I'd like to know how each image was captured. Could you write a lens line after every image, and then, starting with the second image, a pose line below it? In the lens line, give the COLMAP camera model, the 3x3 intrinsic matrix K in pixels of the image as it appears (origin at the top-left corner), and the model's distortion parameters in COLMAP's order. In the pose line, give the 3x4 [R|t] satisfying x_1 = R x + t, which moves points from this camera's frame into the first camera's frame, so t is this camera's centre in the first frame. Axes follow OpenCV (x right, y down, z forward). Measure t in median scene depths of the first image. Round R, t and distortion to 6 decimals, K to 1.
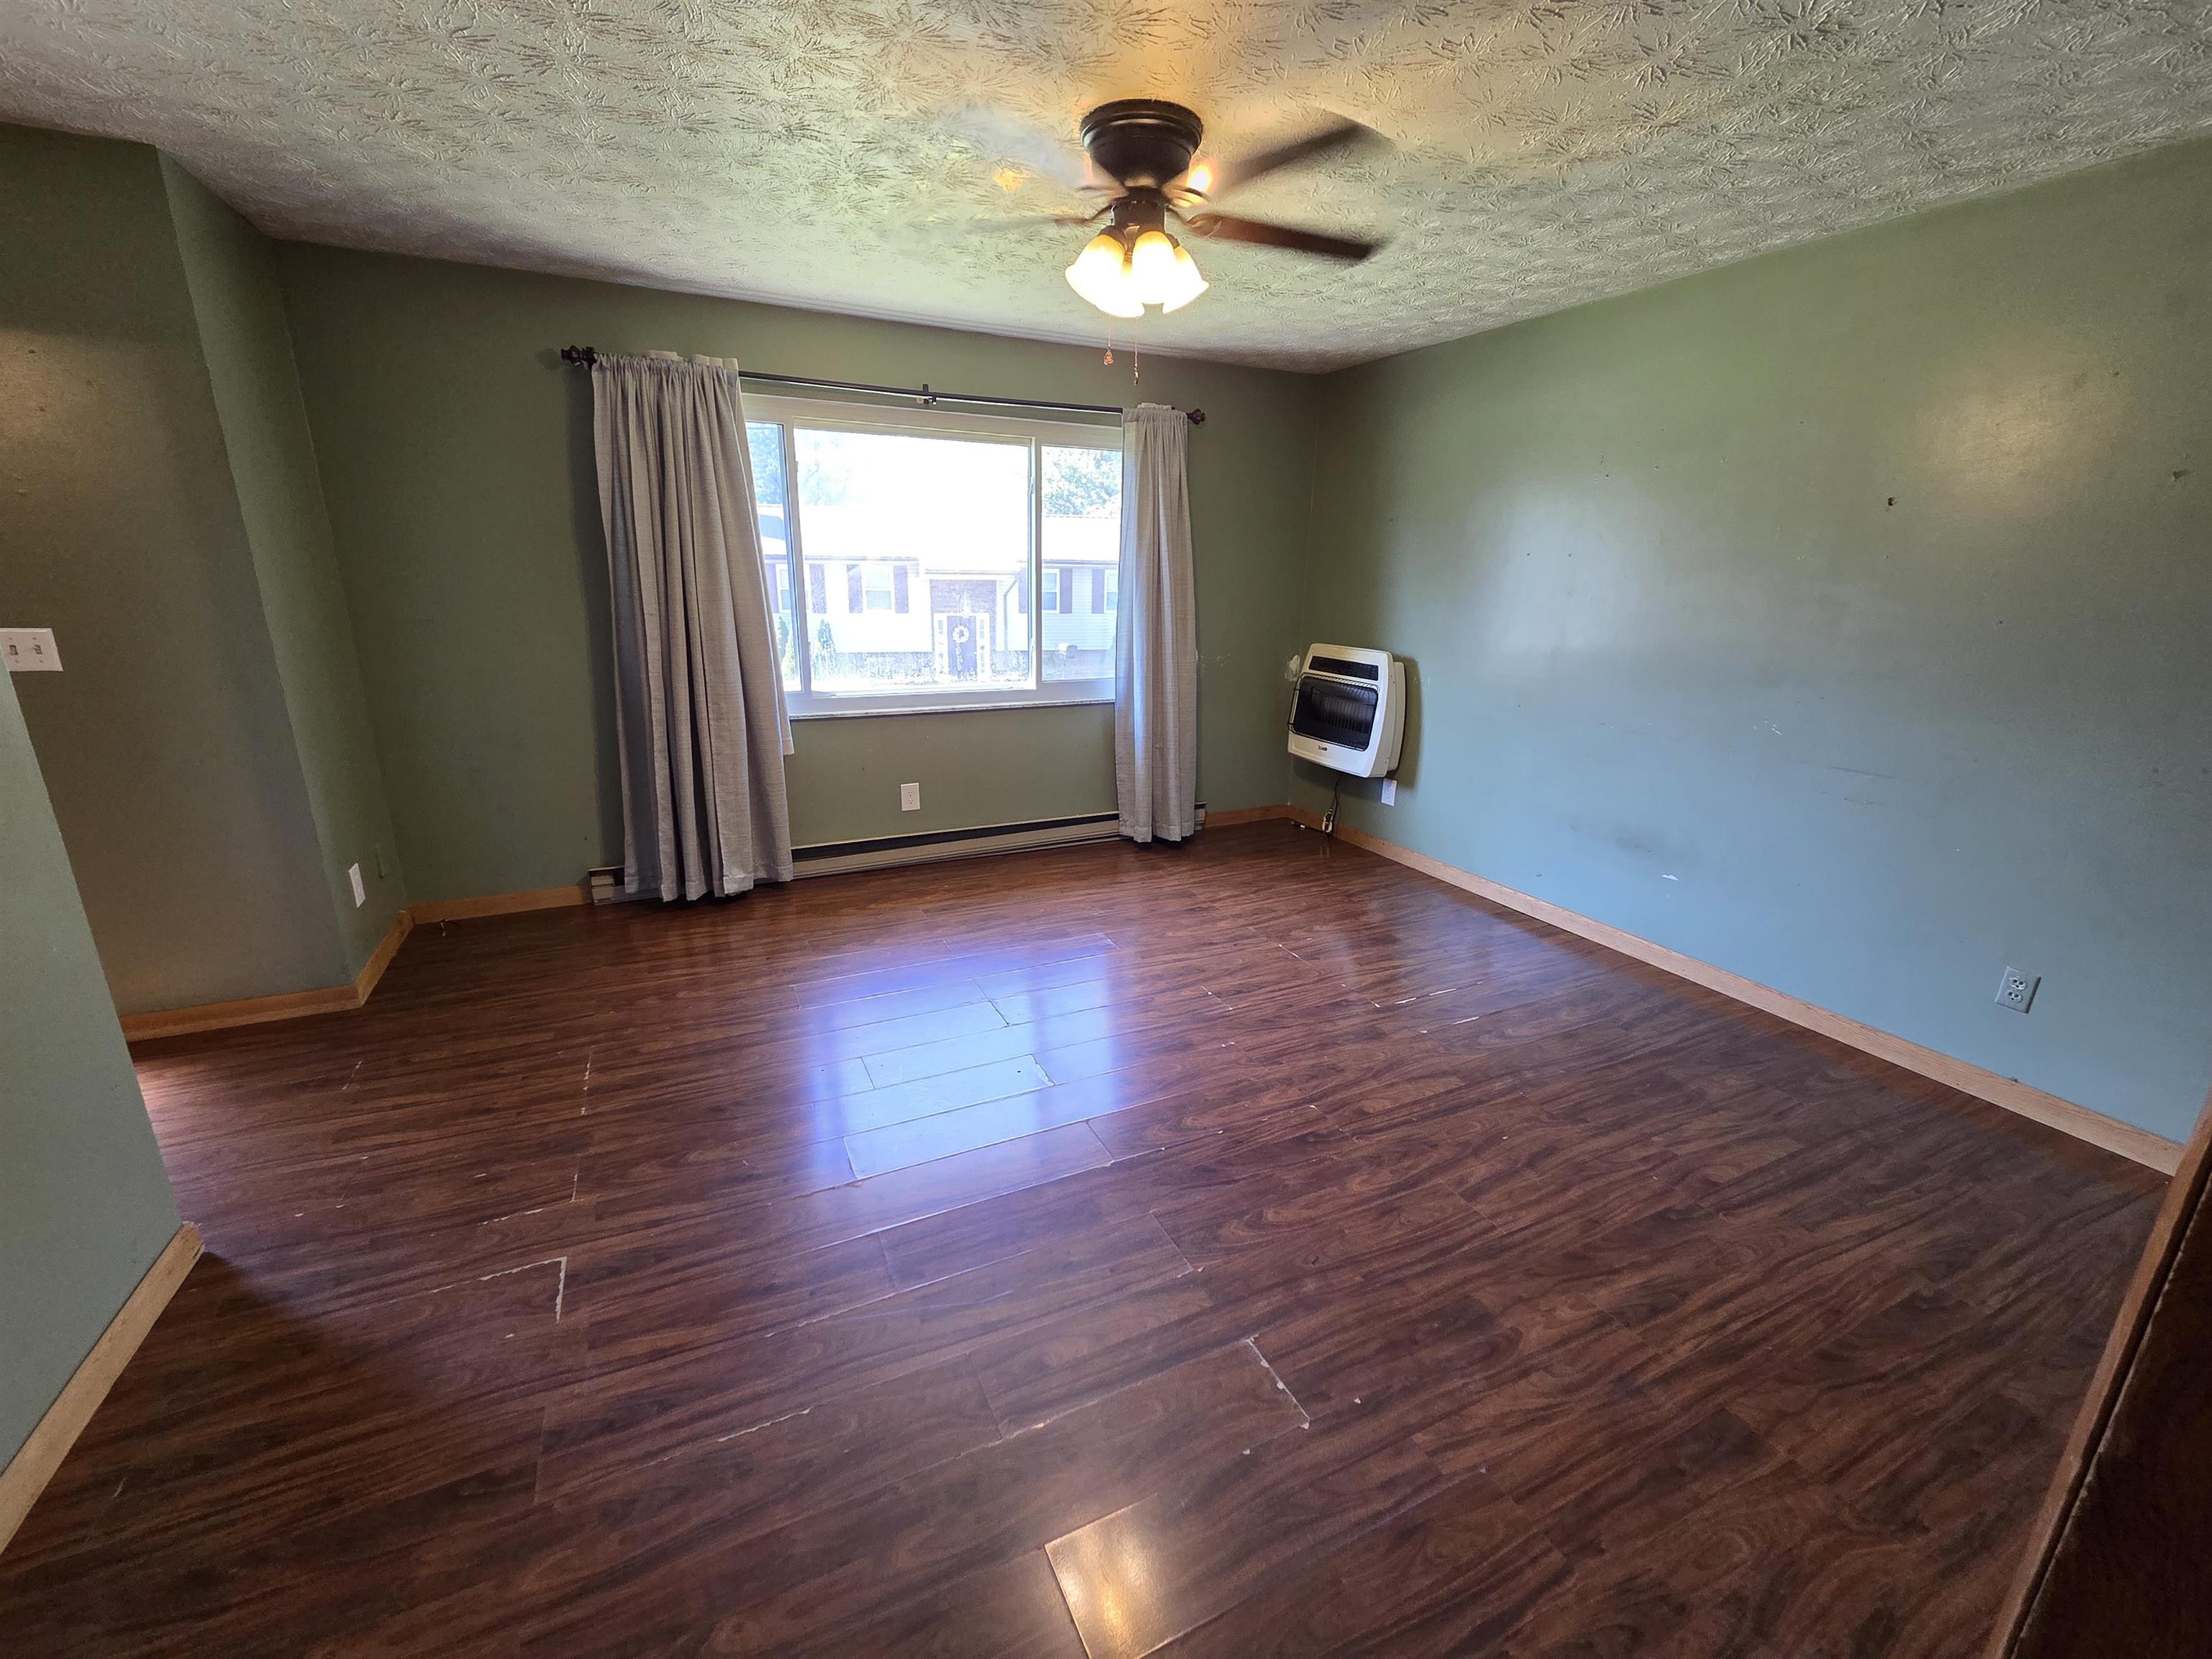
lens RADIAL K [[897.8, 0, 1096.6], [0, 897.8, 822.4], [0, 0, 1]] dist [0.003802, -0.001403]
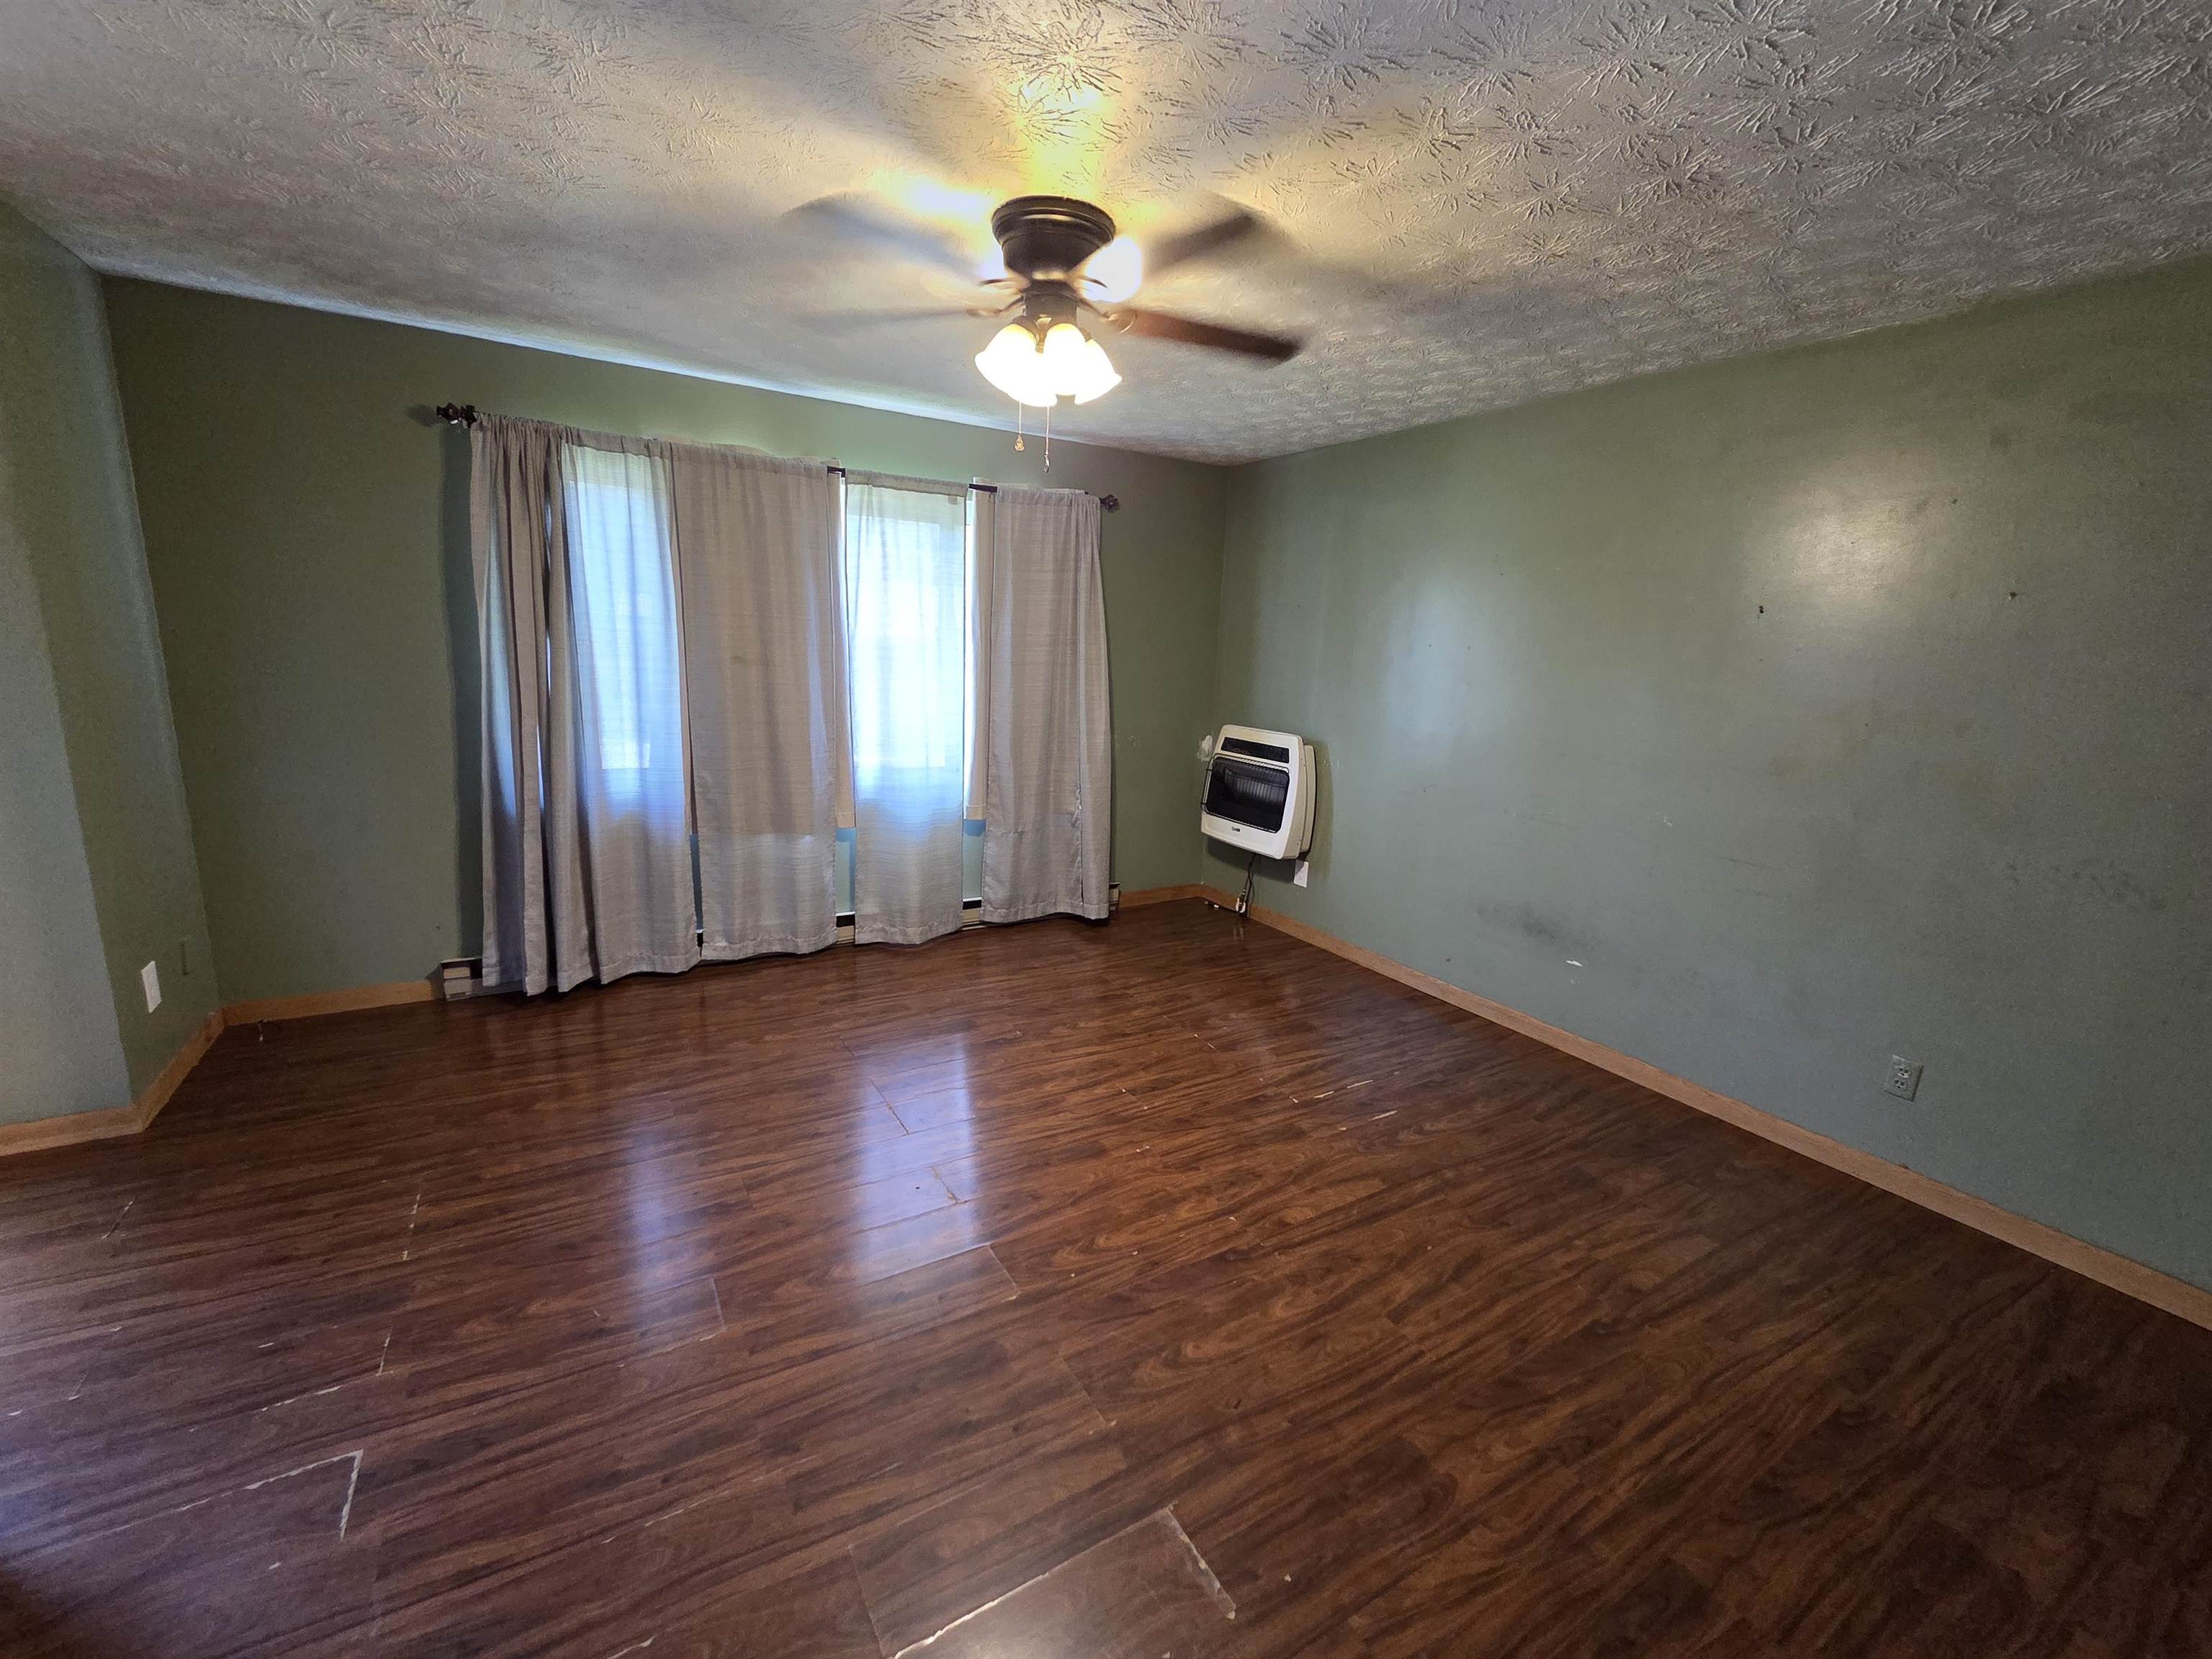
lens RADIAL K [[897.8, 0, 1096.4], [0, 897.8, 822.7], [0, 0, 1]] dist [0.003802, -0.001403]
pose [[0.995495, 0.006753, 0.094568, 0.007115], [0.000349, 0.997192, -0.074883, -0.032157], [-0.094809, 0.074579, 0.992698, 0.050534]]
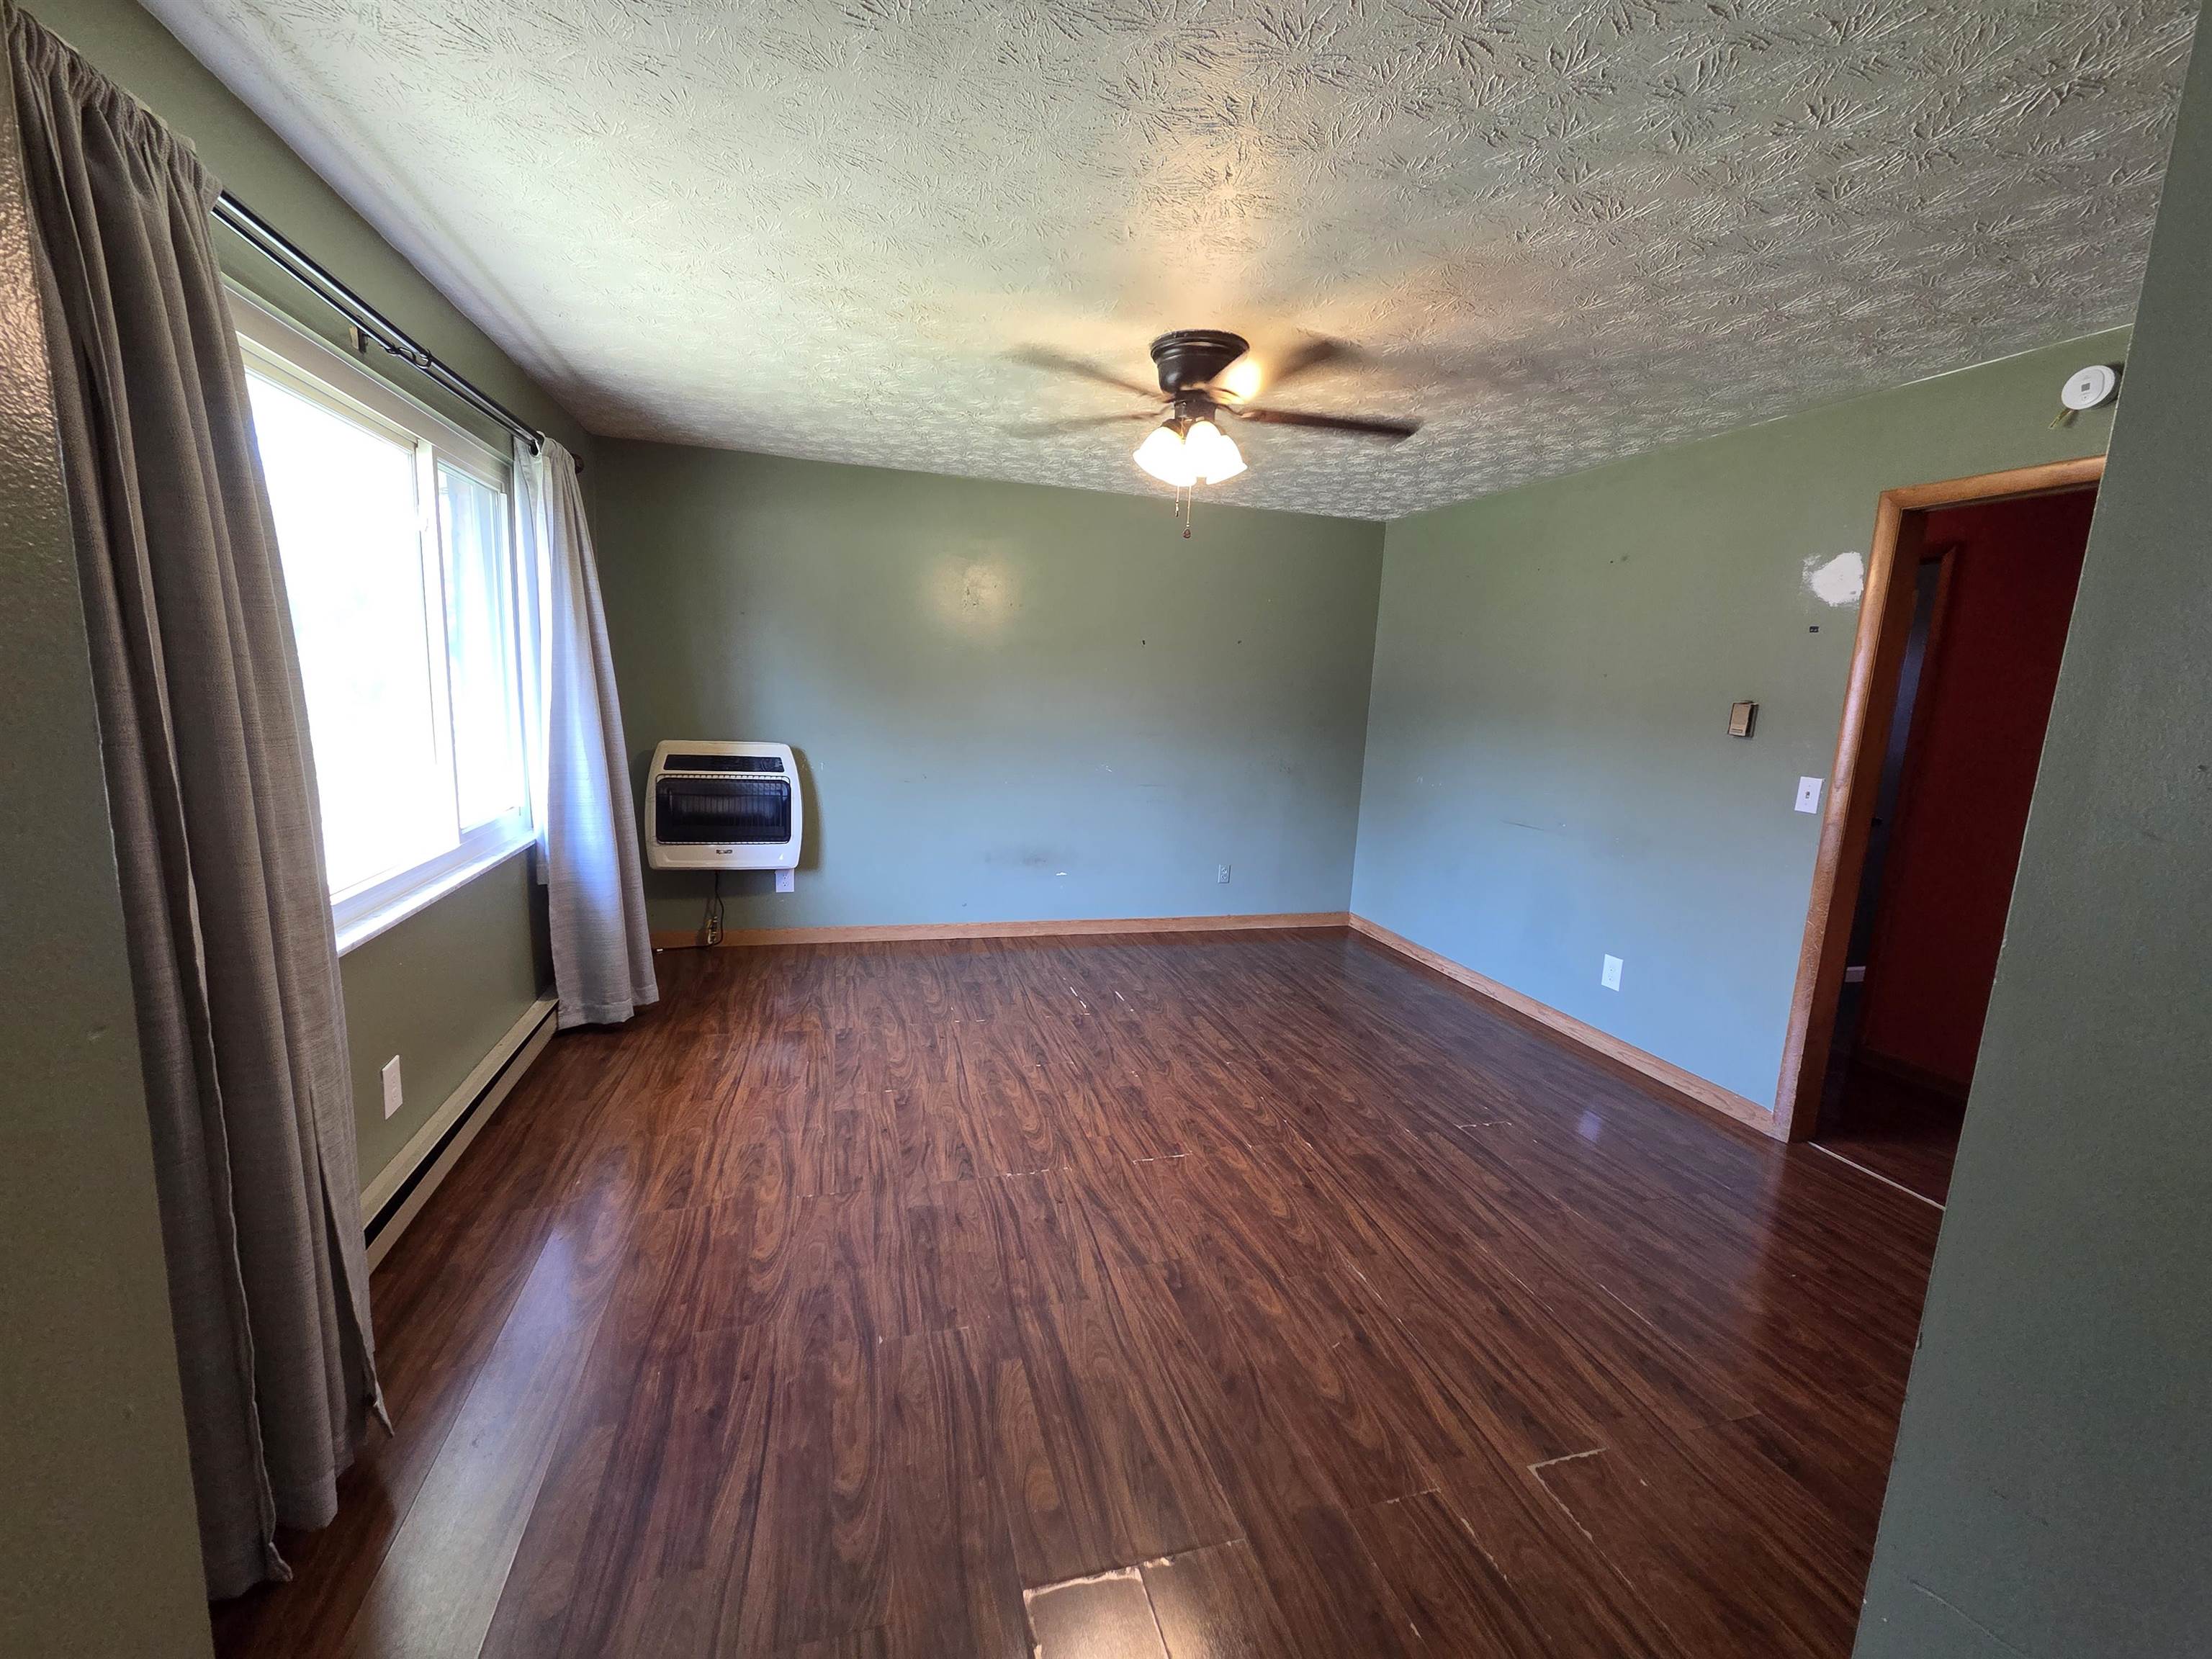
lens RADIAL K [[897.8, 0, 1092.4], [0, 897.8, 829.8], [0, 0, 1]] dist [0.003802, -0.001403]
pose [[0.172737, -0.168015, 0.970532, -1.240263], [0.226256, 0.965764, 0.126920, -0.293959], [-0.958629, 0.197664, 0.204838, 0.963325]]
